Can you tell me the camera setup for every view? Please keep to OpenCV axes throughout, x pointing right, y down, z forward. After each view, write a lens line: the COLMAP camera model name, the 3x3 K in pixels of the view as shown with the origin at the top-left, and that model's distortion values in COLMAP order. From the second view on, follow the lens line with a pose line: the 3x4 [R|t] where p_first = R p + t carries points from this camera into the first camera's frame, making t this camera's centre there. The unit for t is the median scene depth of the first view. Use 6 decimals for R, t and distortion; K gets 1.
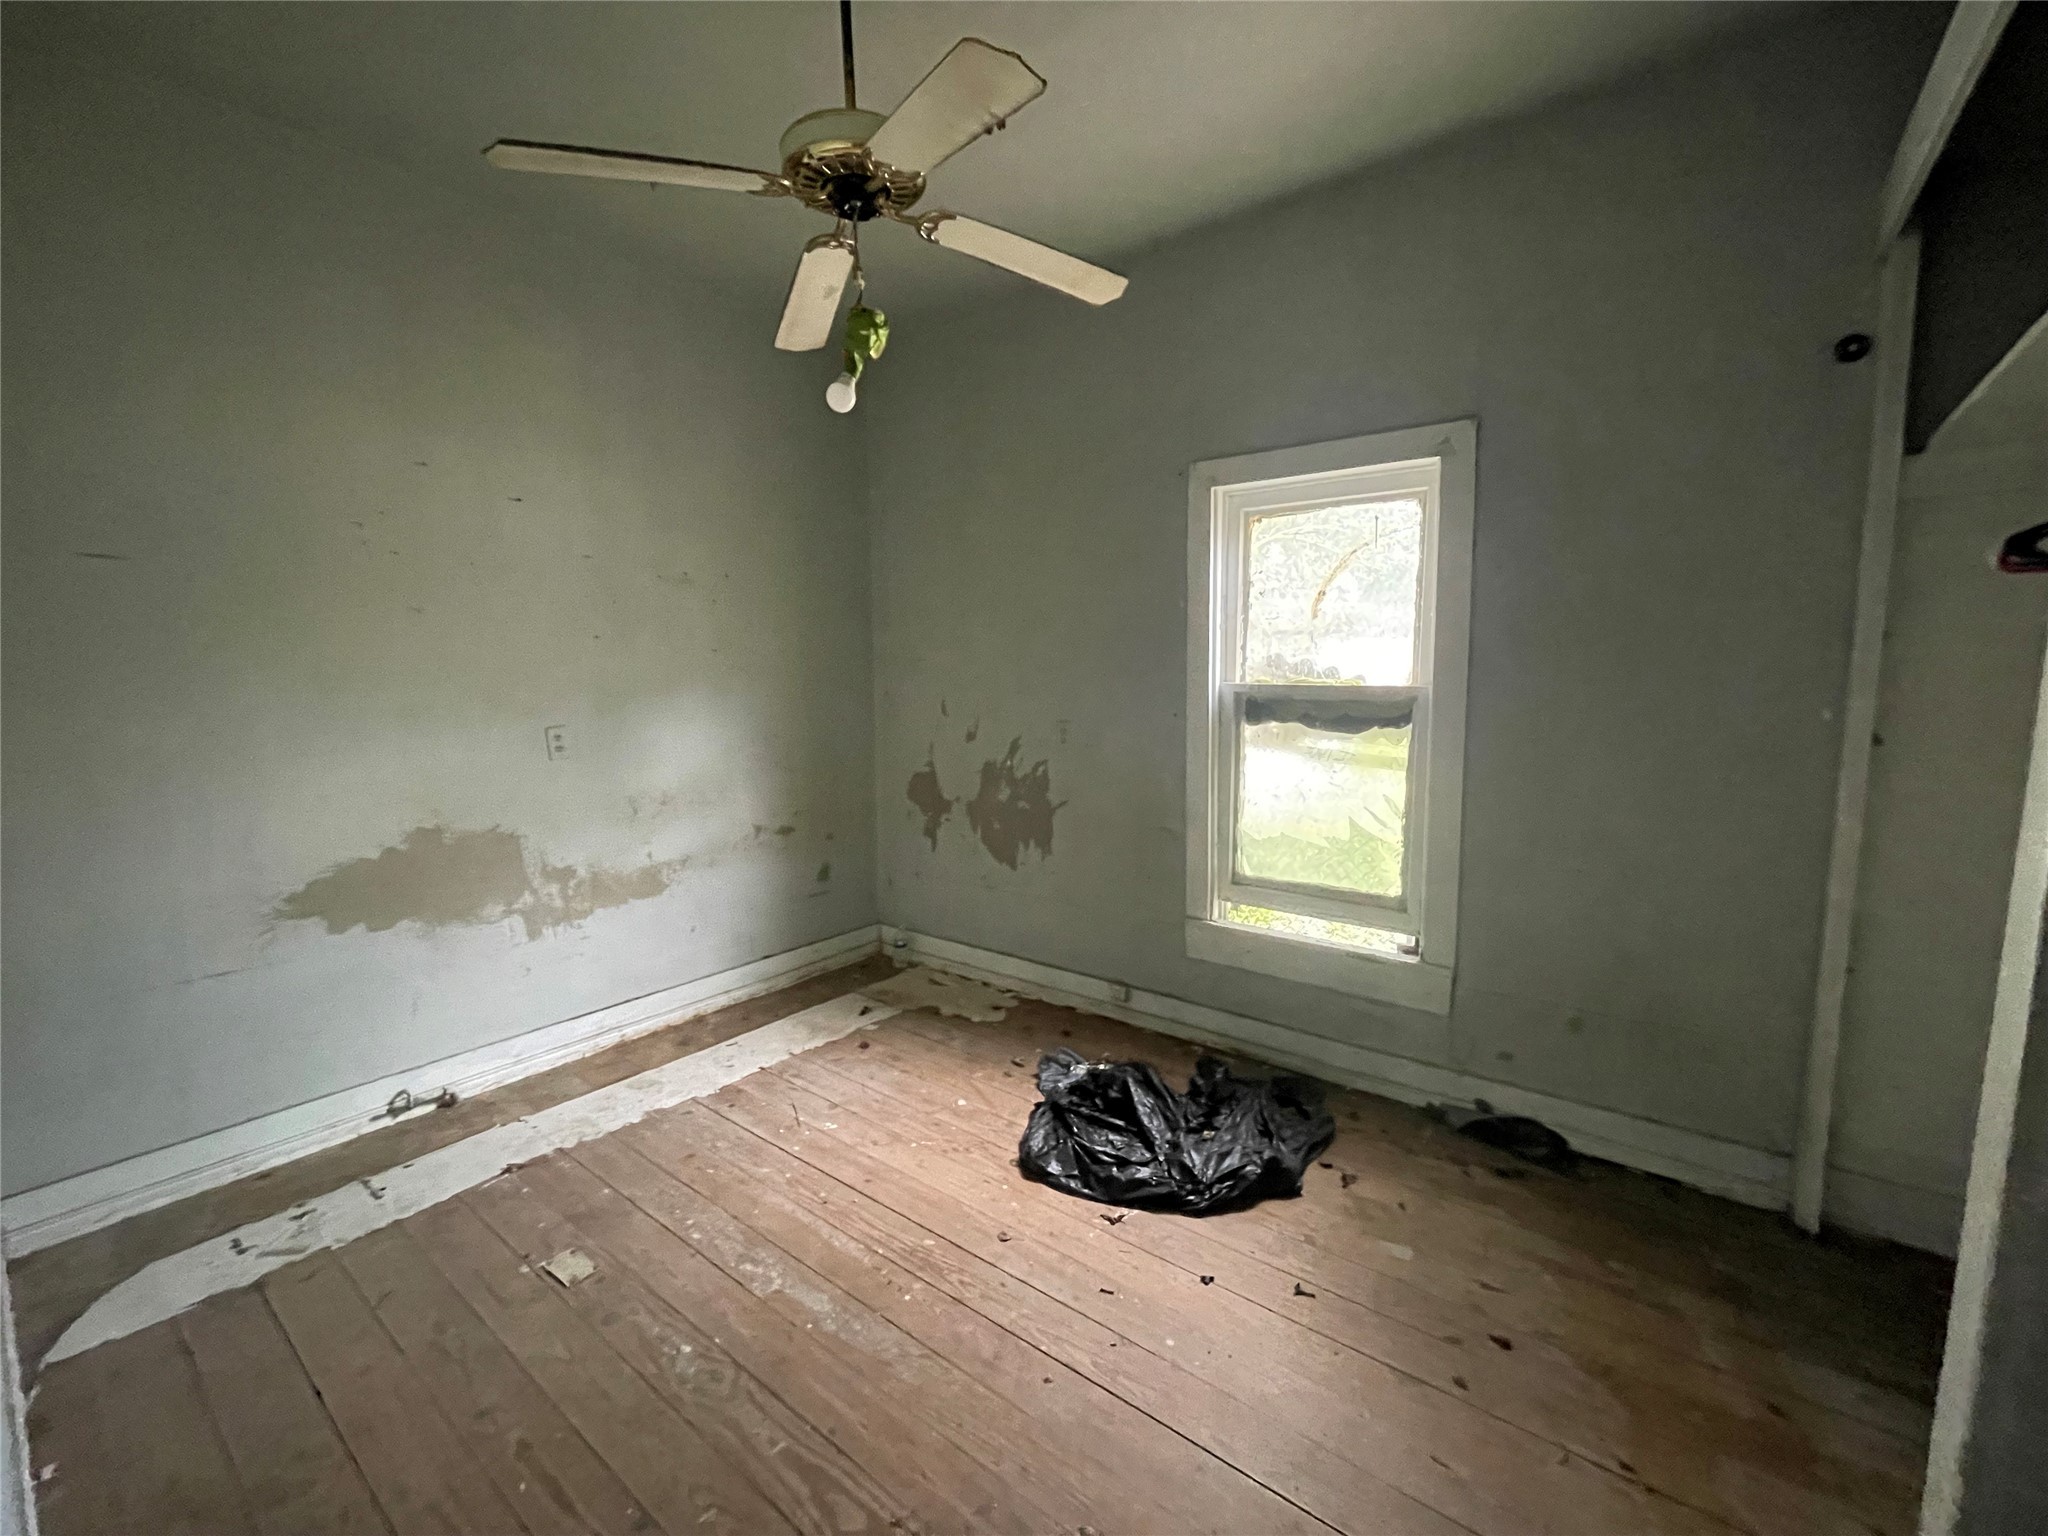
lens RADIAL K [[837.8, 0, 1018.4], [0, 837.8, 769.9], [0, 0, 1]] dist [0.002491, 0.000557]
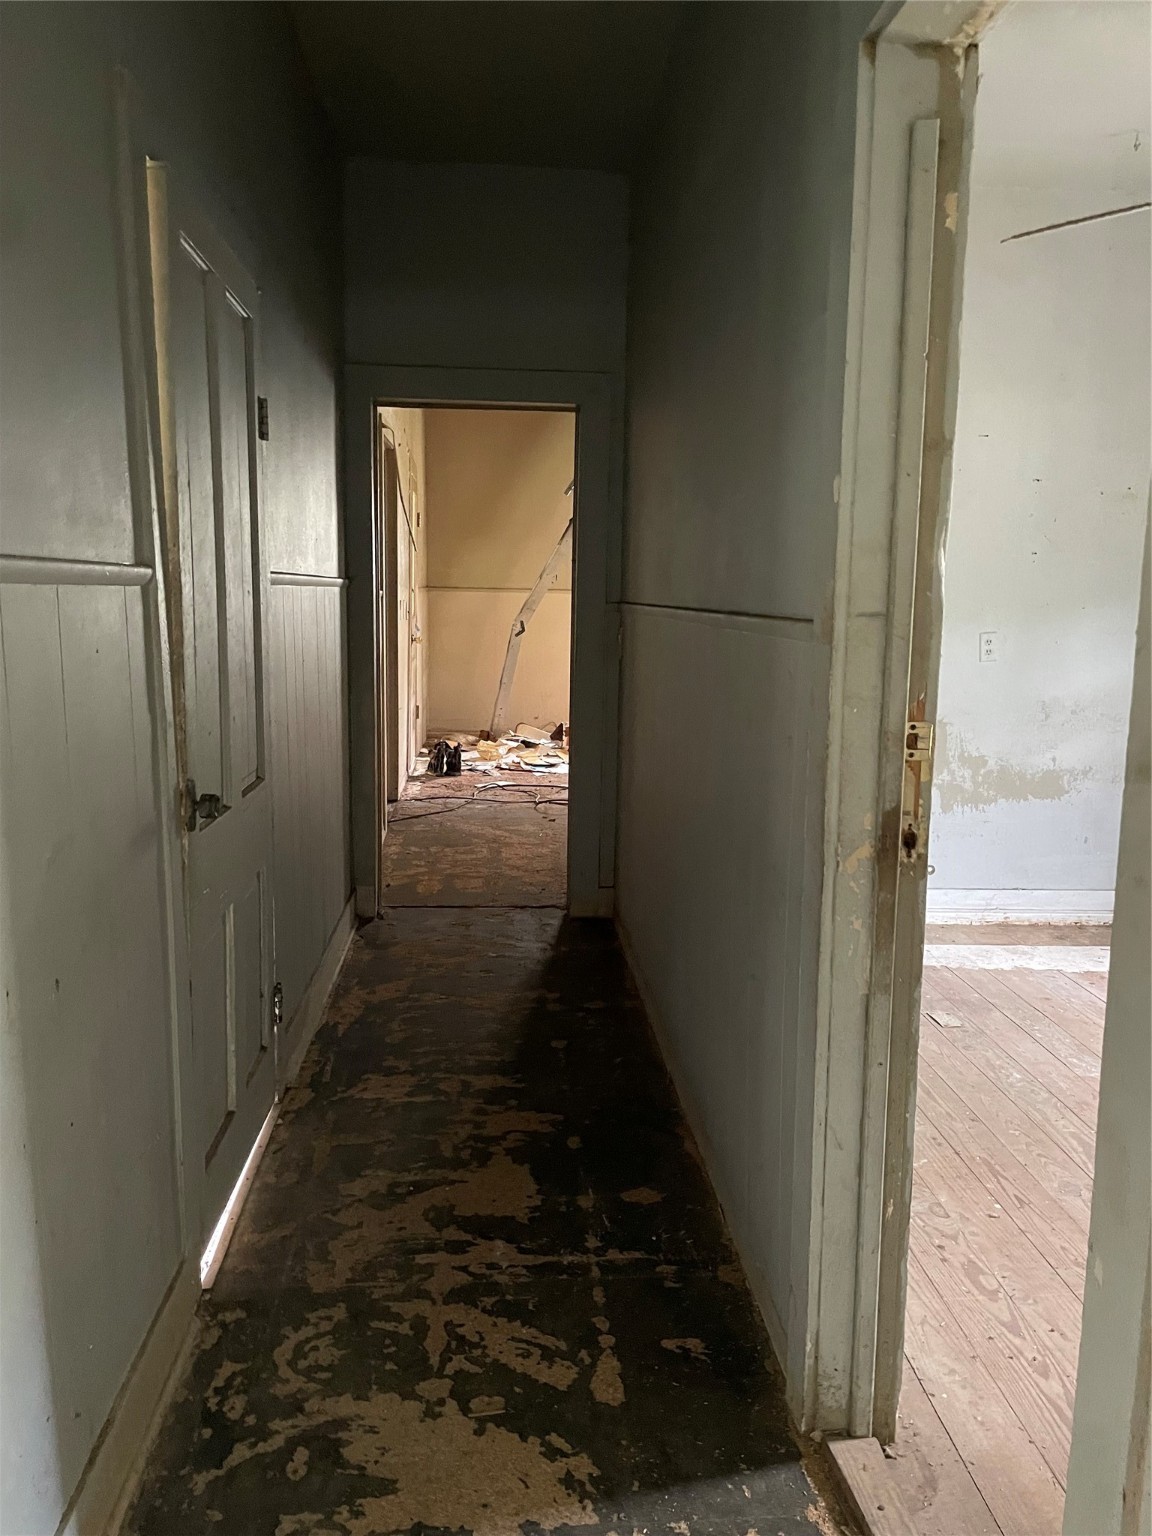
lens RADIAL K [[1151.6, 0, 574.3], [0, 1151.6, 765.2], [0, 0, 1]] dist [0.074819, -0.009272]
pose [[0.663571, 0.133996, -0.736016, 0.269972], [-0.108132, 0.990677, 0.082870, 0.056034], [0.740258, 0.024596, 0.671873, -0.488272]]
